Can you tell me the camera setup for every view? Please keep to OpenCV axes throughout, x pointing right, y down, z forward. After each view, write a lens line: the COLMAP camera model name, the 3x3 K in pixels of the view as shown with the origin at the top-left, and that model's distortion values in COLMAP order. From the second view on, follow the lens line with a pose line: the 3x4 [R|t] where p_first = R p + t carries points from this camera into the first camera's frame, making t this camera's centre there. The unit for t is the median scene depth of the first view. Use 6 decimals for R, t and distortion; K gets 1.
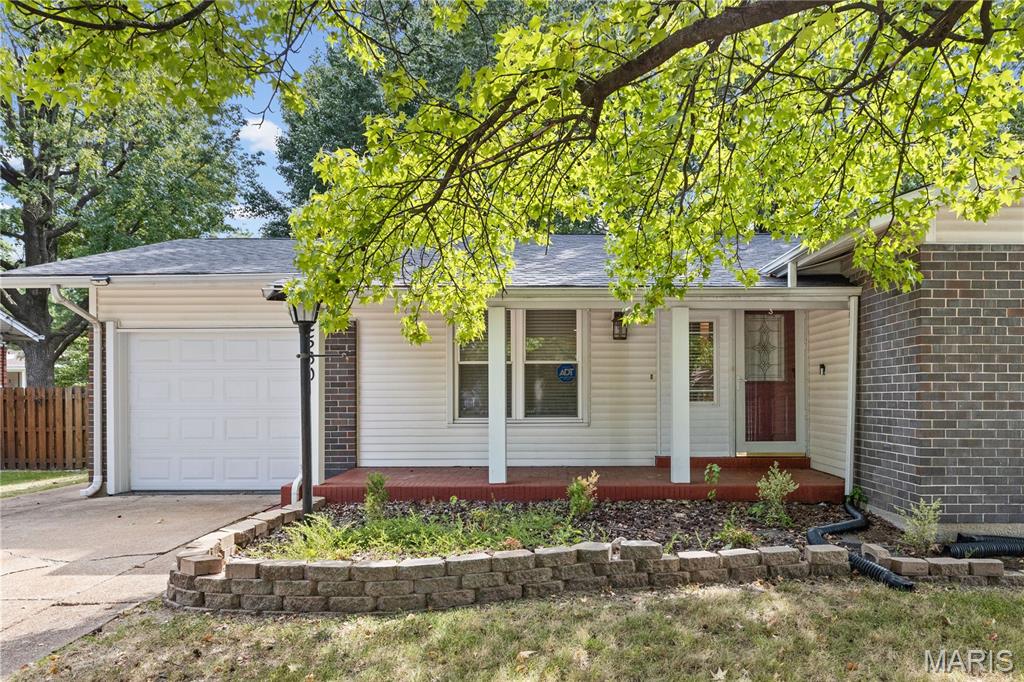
lens RADIAL K [[660.7, 0, 512.2], [0, 660.7, 342.5], [0, 0, 1]] dist [0.002839, 0.000209]
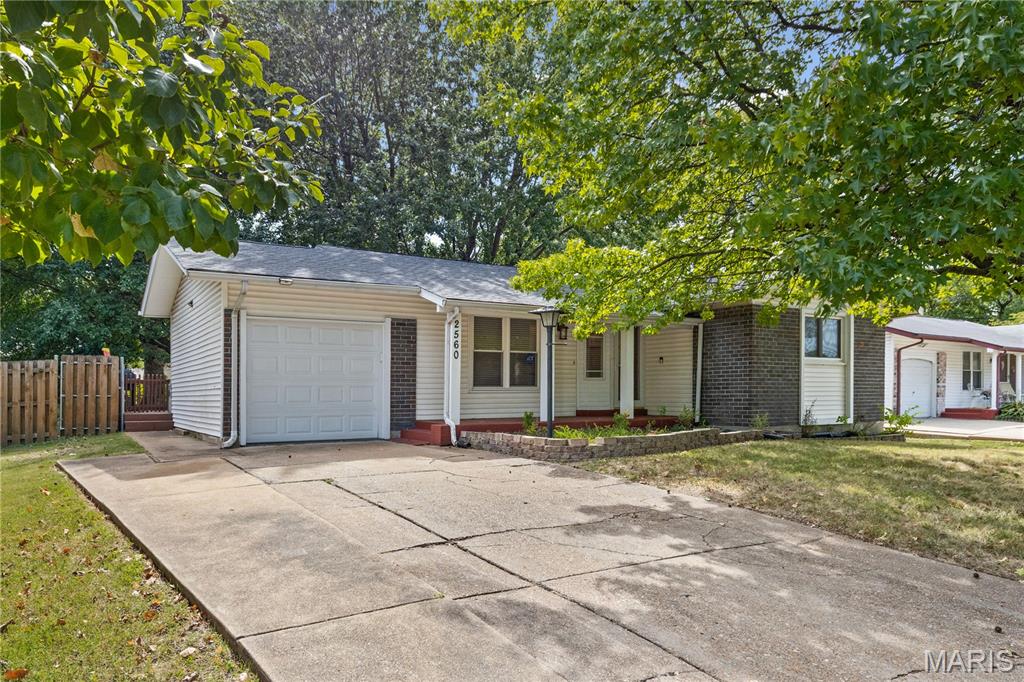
lens RADIAL K [[590.6, 0, 511.6], [0, 590.6, 342.8], [0, 0, 1]] dist [-0.000923, -0.000095]
pose [[0.870693, 0.037147, 0.490423, -0.678561], [-0.039394, 0.999207, -0.005745, 0.017643], [-0.490248, -0.014318, 0.871466, -0.224651]]
